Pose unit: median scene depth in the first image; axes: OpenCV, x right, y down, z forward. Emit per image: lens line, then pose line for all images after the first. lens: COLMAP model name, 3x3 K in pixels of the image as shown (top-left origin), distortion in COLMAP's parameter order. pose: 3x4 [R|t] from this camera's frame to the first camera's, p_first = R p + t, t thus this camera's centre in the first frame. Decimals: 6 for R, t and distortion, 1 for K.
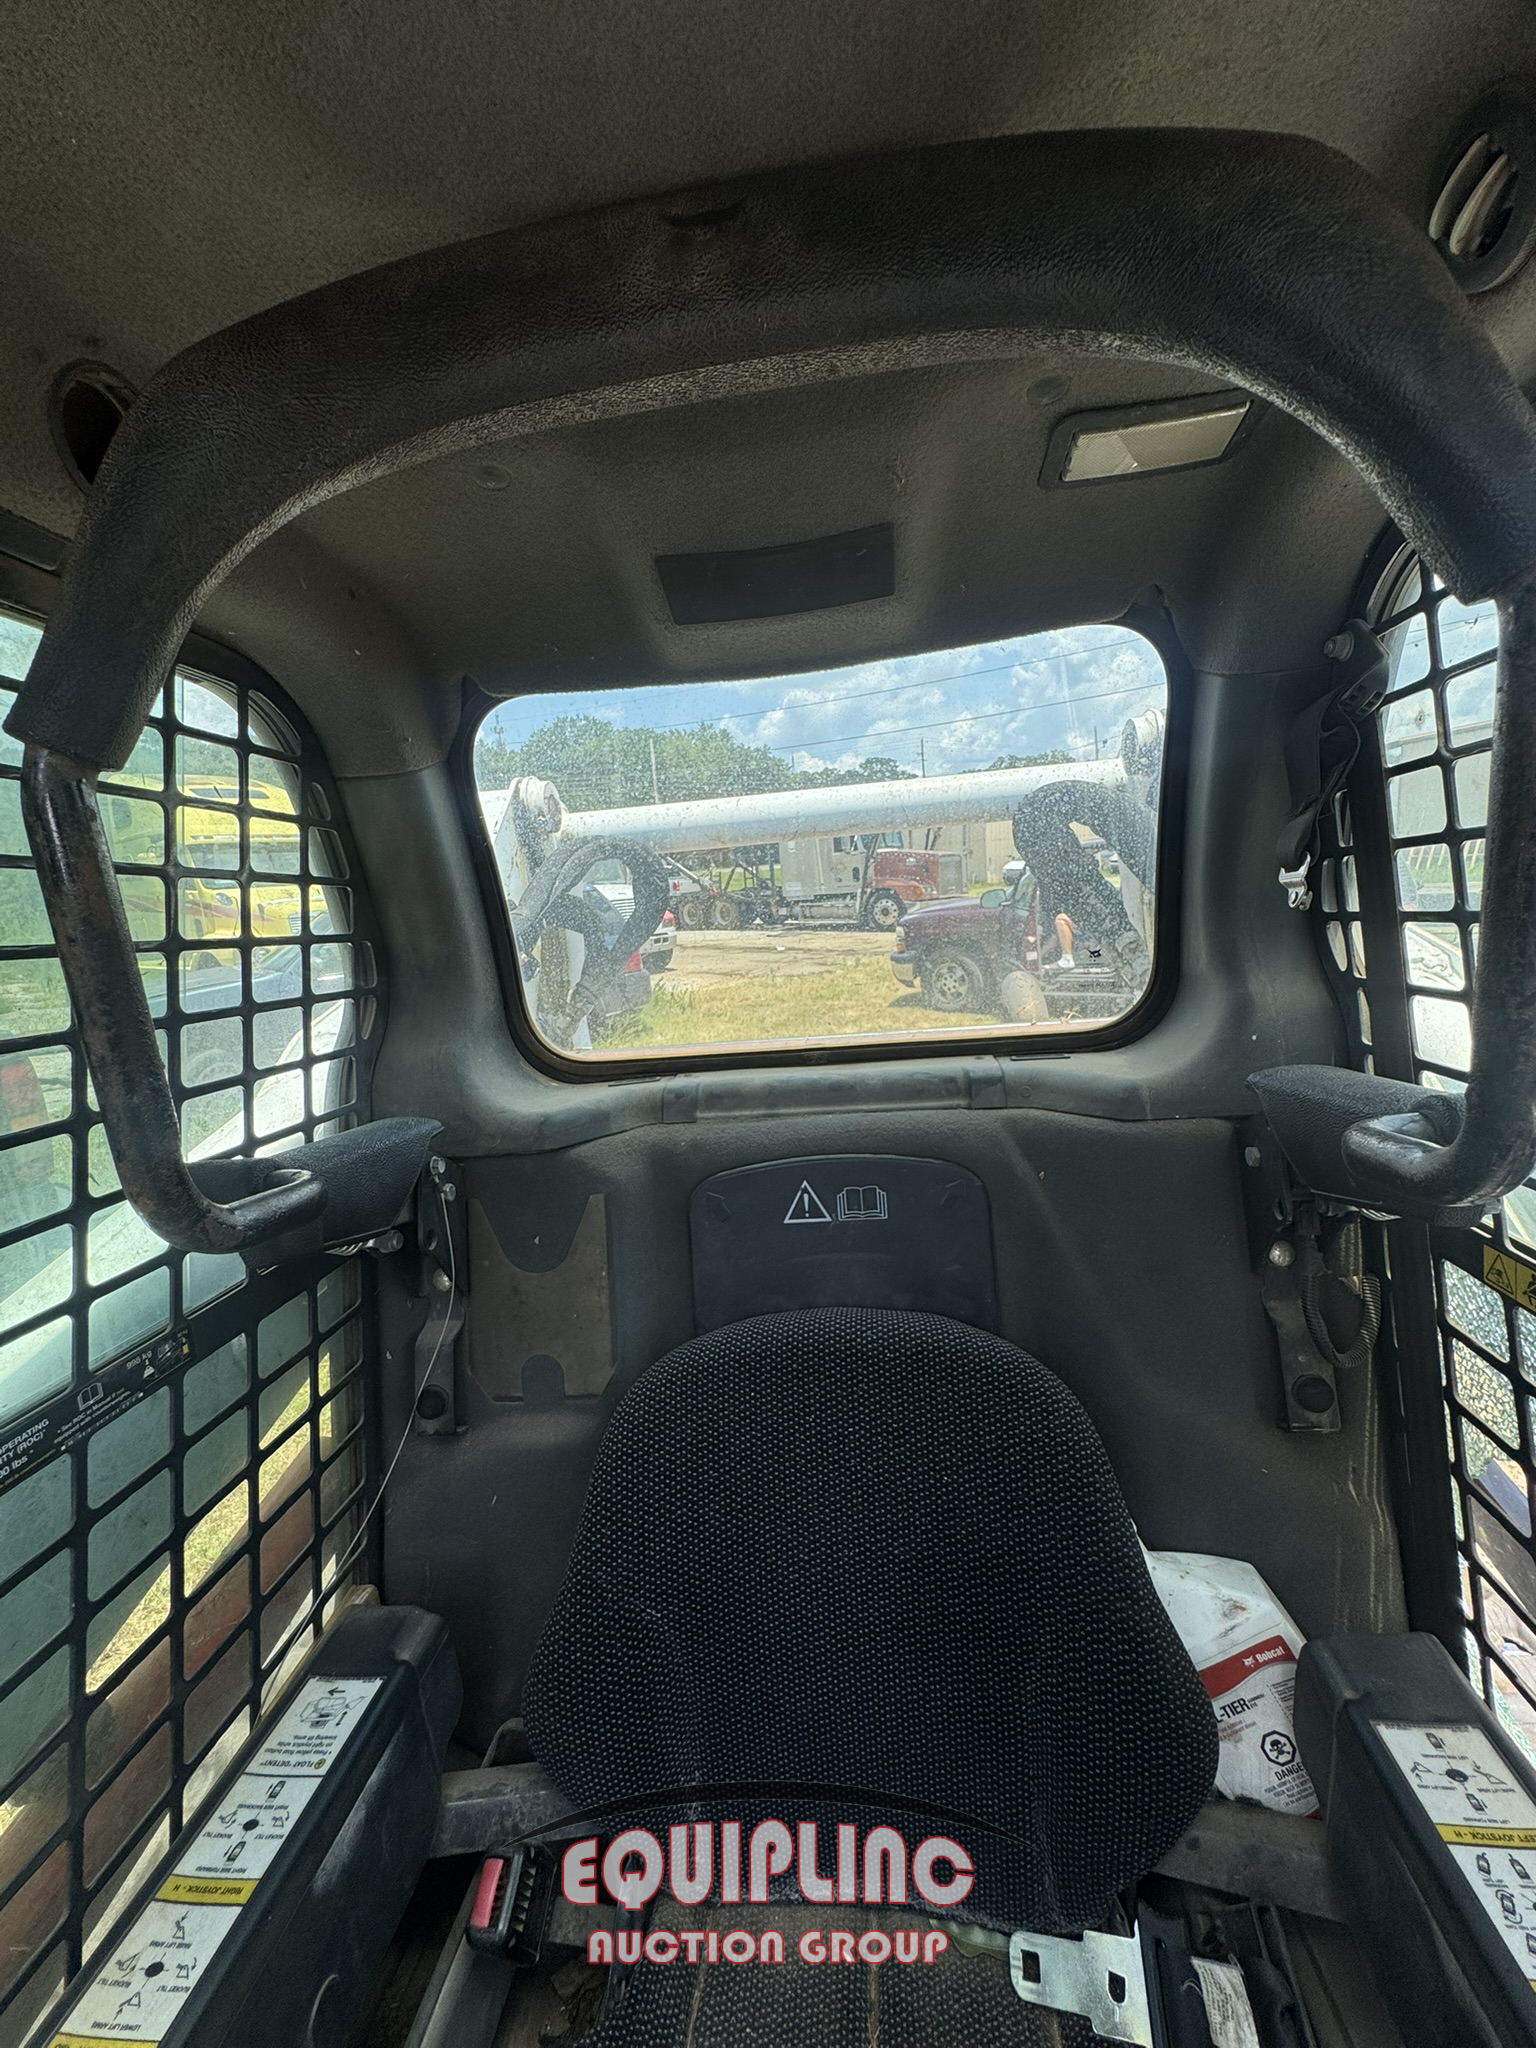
lens RADIAL K [[830.1, 0, 769.2], [0, 830.1, 1022.9], [0, 0, 1]] dist [-0.006783, 0.001331]
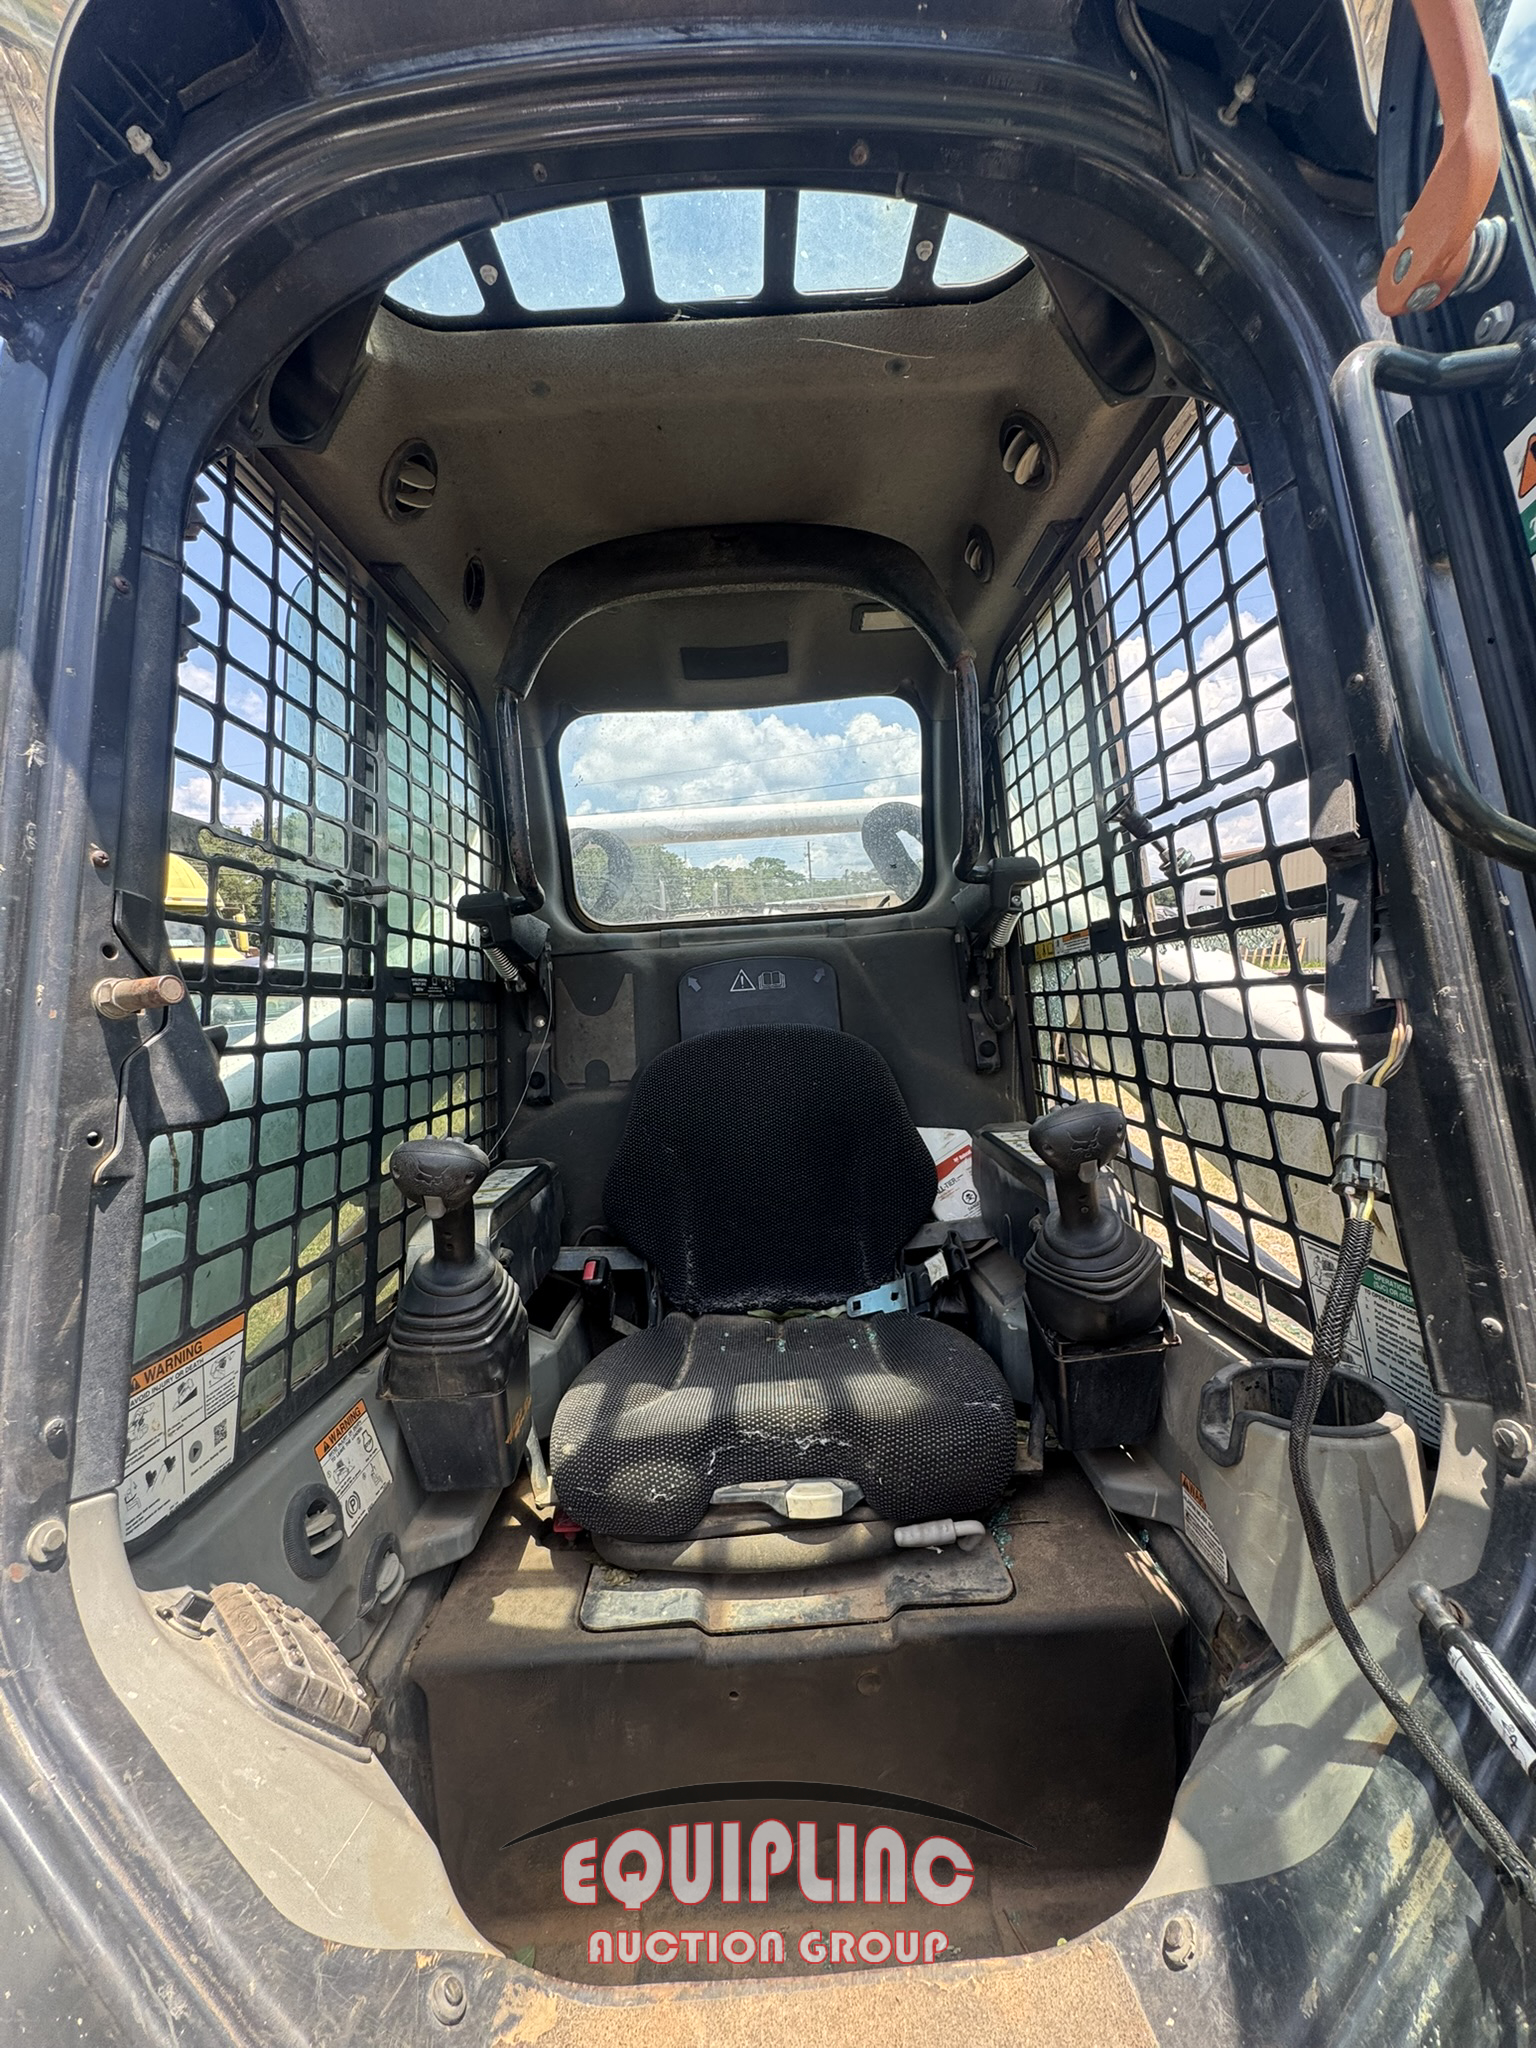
lens RADIAL K [[830.1, 0, 772.1], [0, 830.1, 1022.6], [0, 0, 1]] dist [-0.006783, 0.001331]
pose [[0.990762, 0.014940, 0.134788, -0.143723], [0.000450, 0.993545, -0.113440, 0.539521], [-0.135613, 0.112453, 0.984359, -0.869267]]
